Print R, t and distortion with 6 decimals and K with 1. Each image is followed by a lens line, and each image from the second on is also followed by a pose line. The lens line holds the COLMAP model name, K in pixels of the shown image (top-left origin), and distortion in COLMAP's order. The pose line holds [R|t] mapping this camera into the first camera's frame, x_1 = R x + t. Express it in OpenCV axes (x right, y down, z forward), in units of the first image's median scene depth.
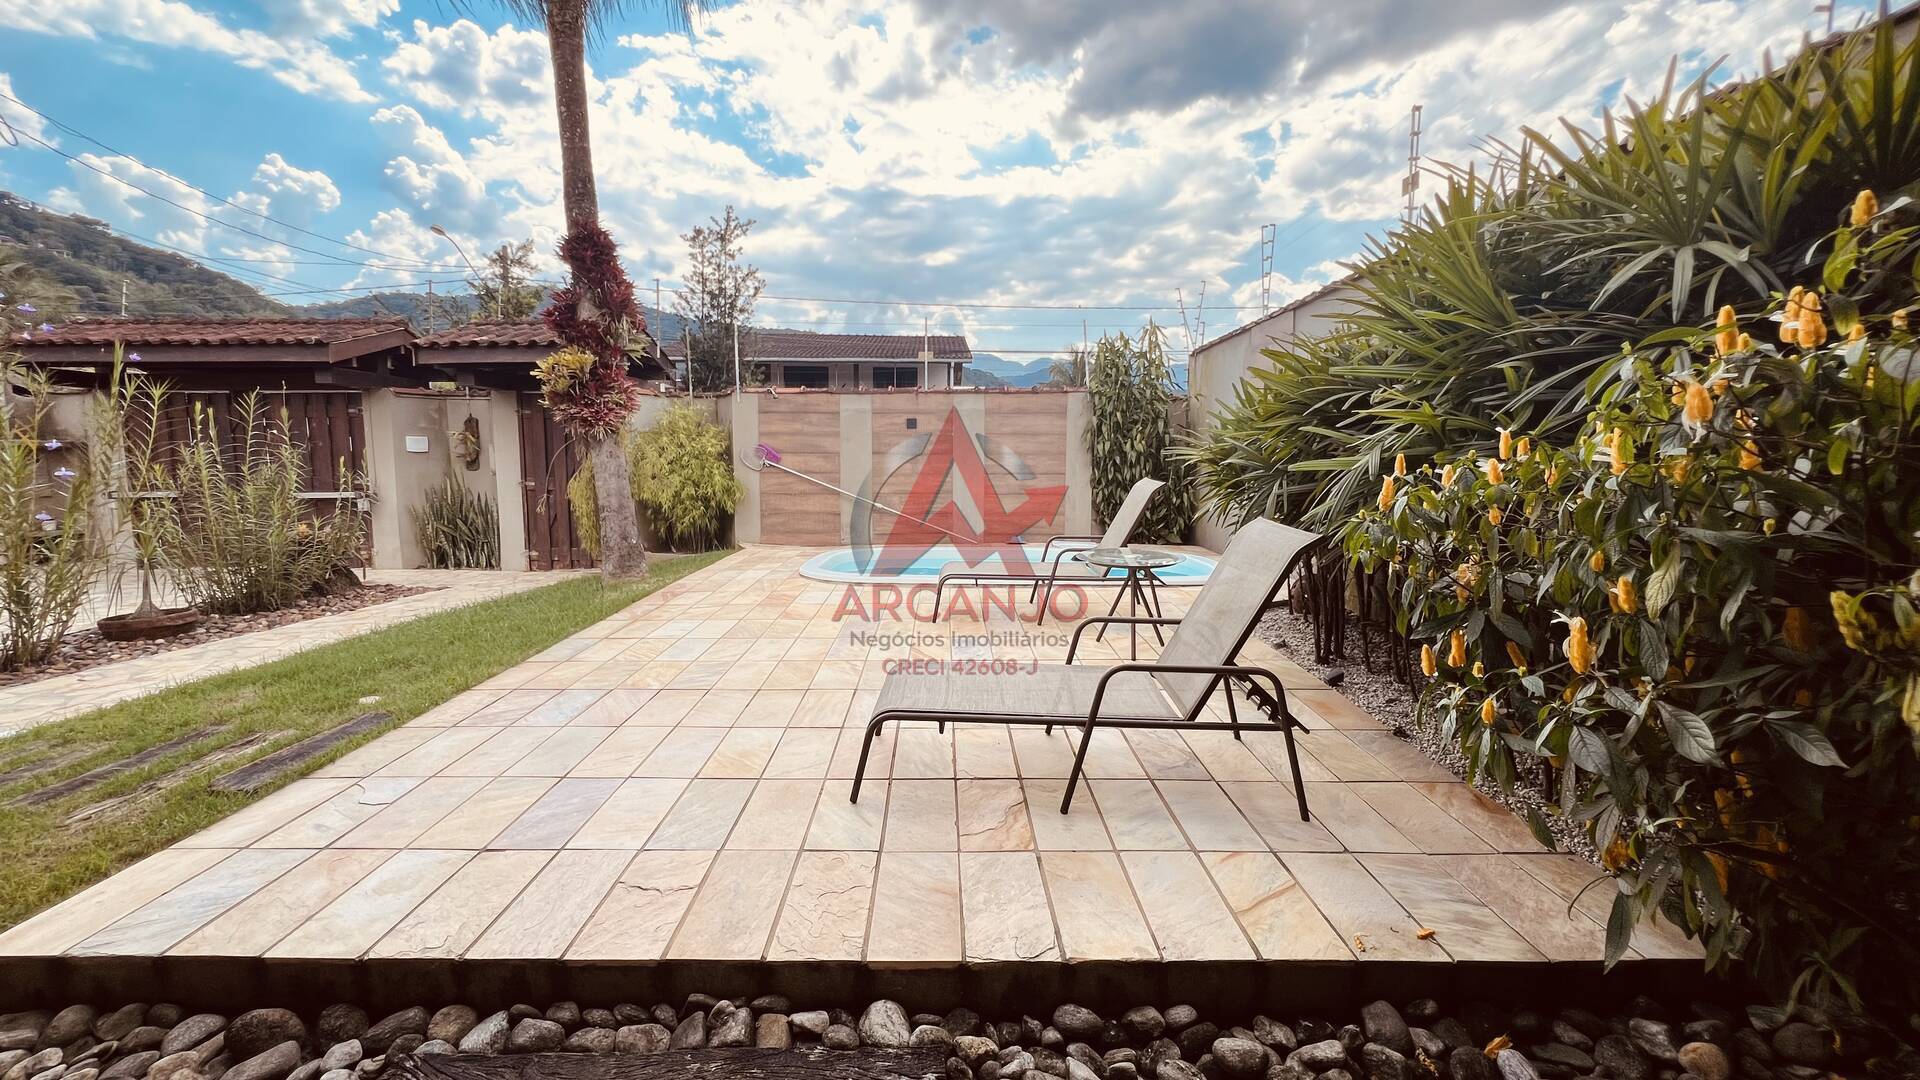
lens RADIAL K [[774.0, 0, 954.0], [0, 774.0, 528.6], [0, 0, 1]] dist [-0.007750, 0.002390]
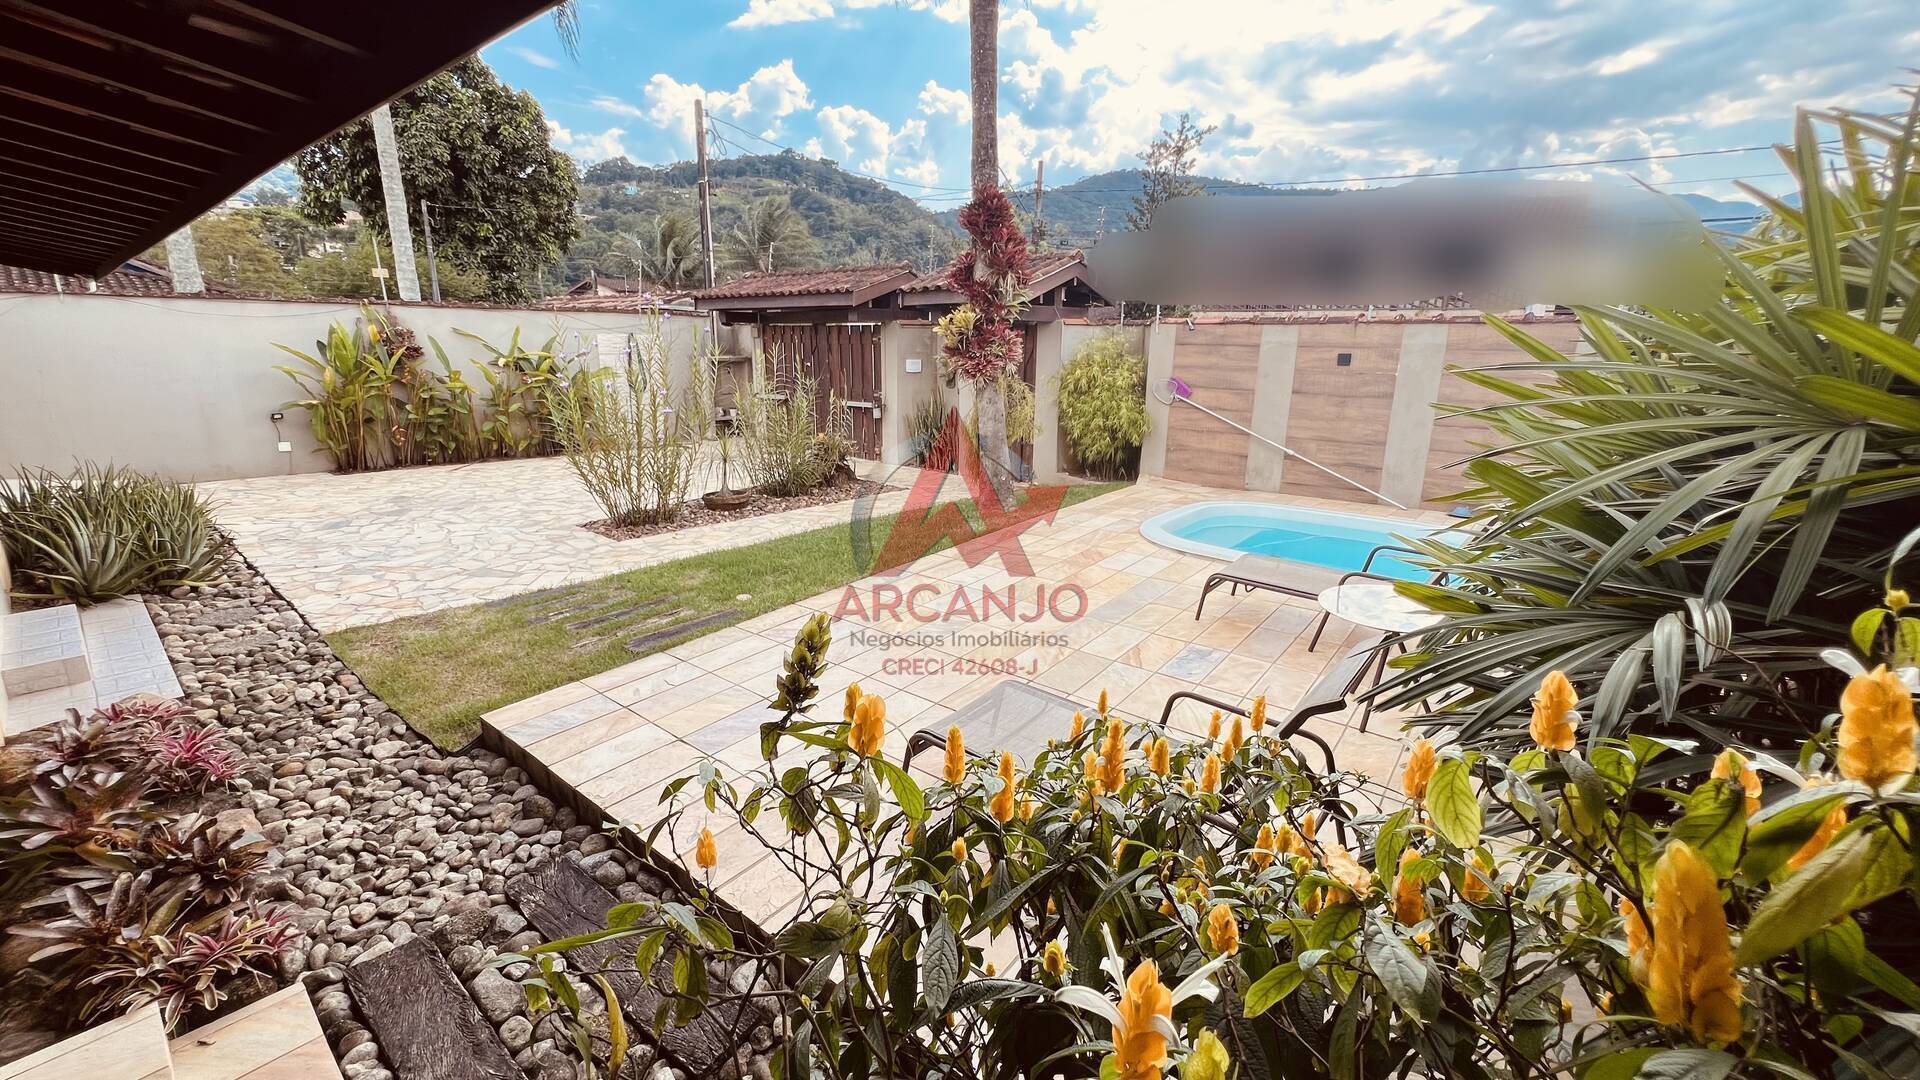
lens RADIAL K [[769.6, 0, 941.9], [0, 769.6, 543.1], [0, 0, 1]] dist [-0.006790, 0.001144]
pose [[0.769138, 0.171357, -0.615681, 0.157158], [-0.065768, 0.979491, 0.190452, -0.068837], [0.635690, -0.105992, 0.764633, 0.047530]]
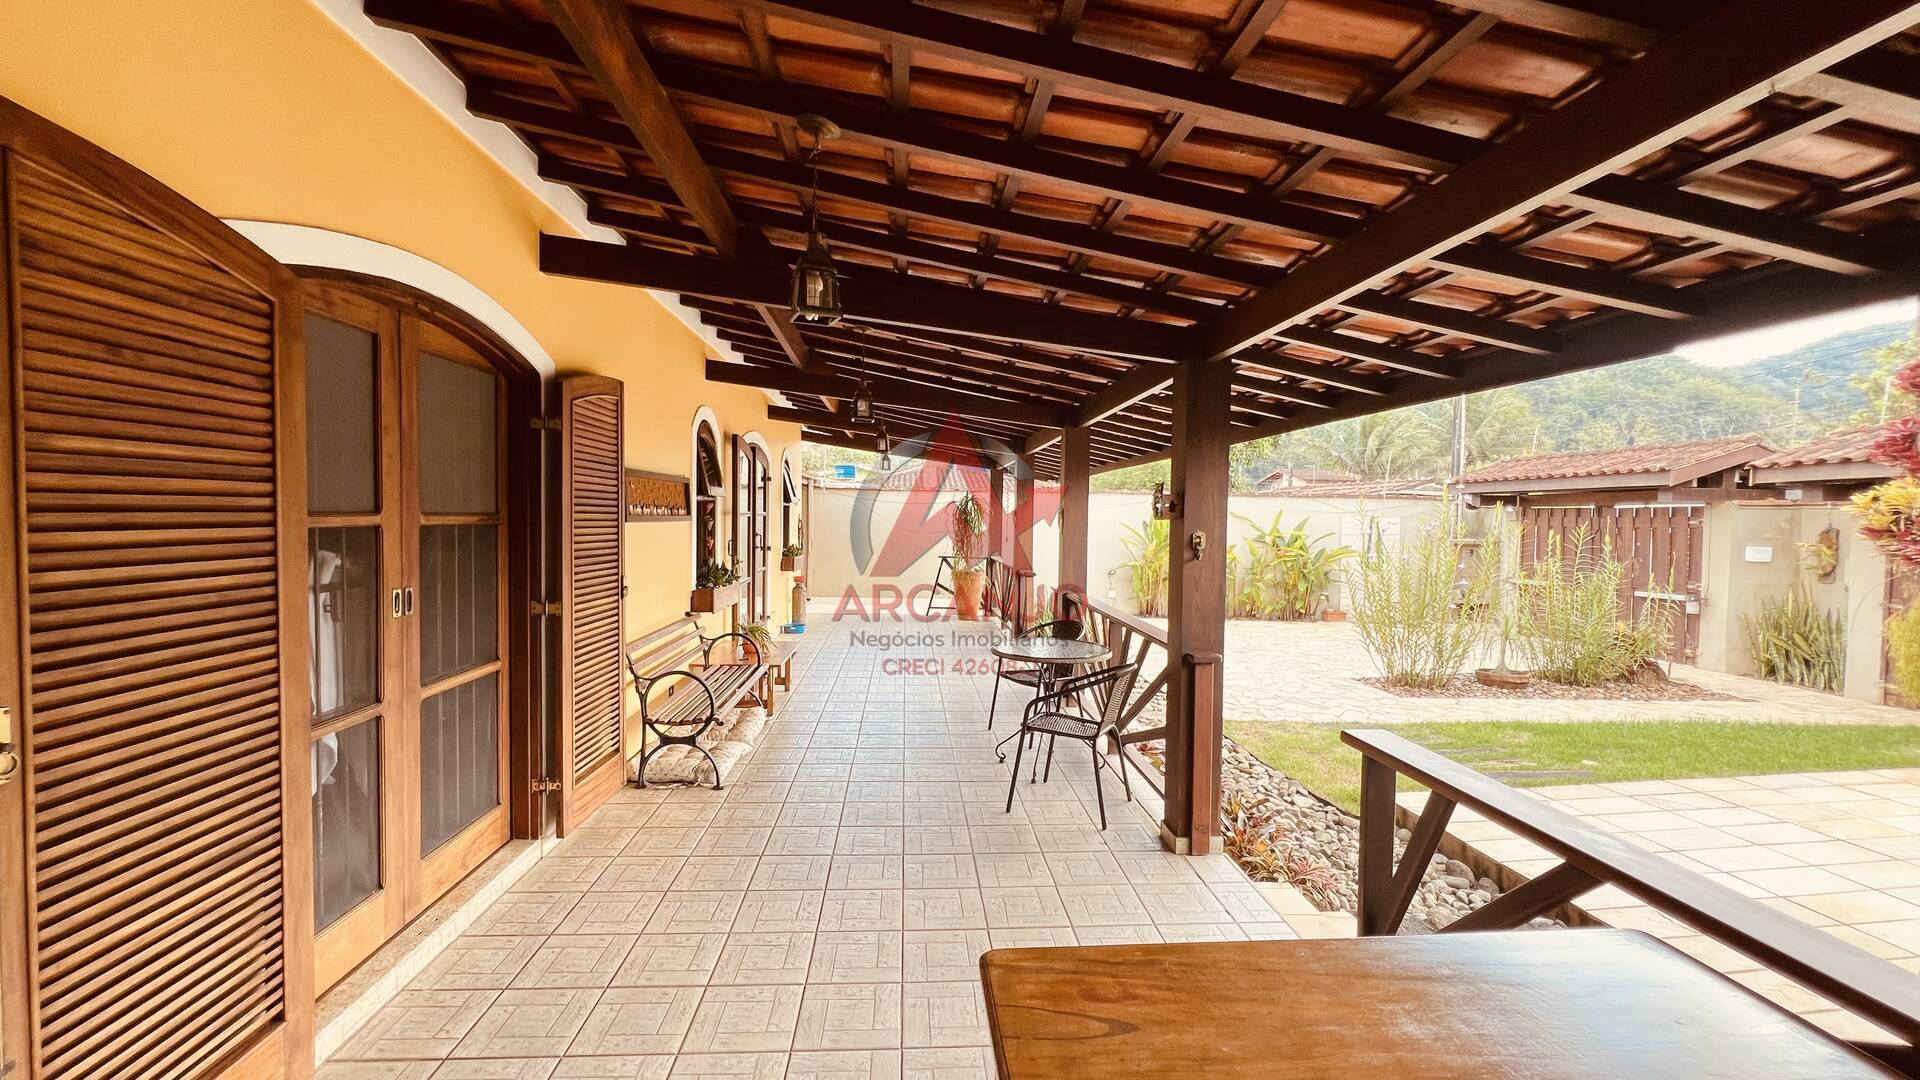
lens RADIAL K [[774.0, 0, 954.6], [0, 774.0, 542.7], [0, 0, 1]] dist [-0.007750, 0.002390]
pose [[0.088490, 0.034316, -0.995486, 0.222400], [-0.102868, 0.994377, 0.025134, -0.041374], [0.990751, 0.100179, 0.091522, -0.145824]]
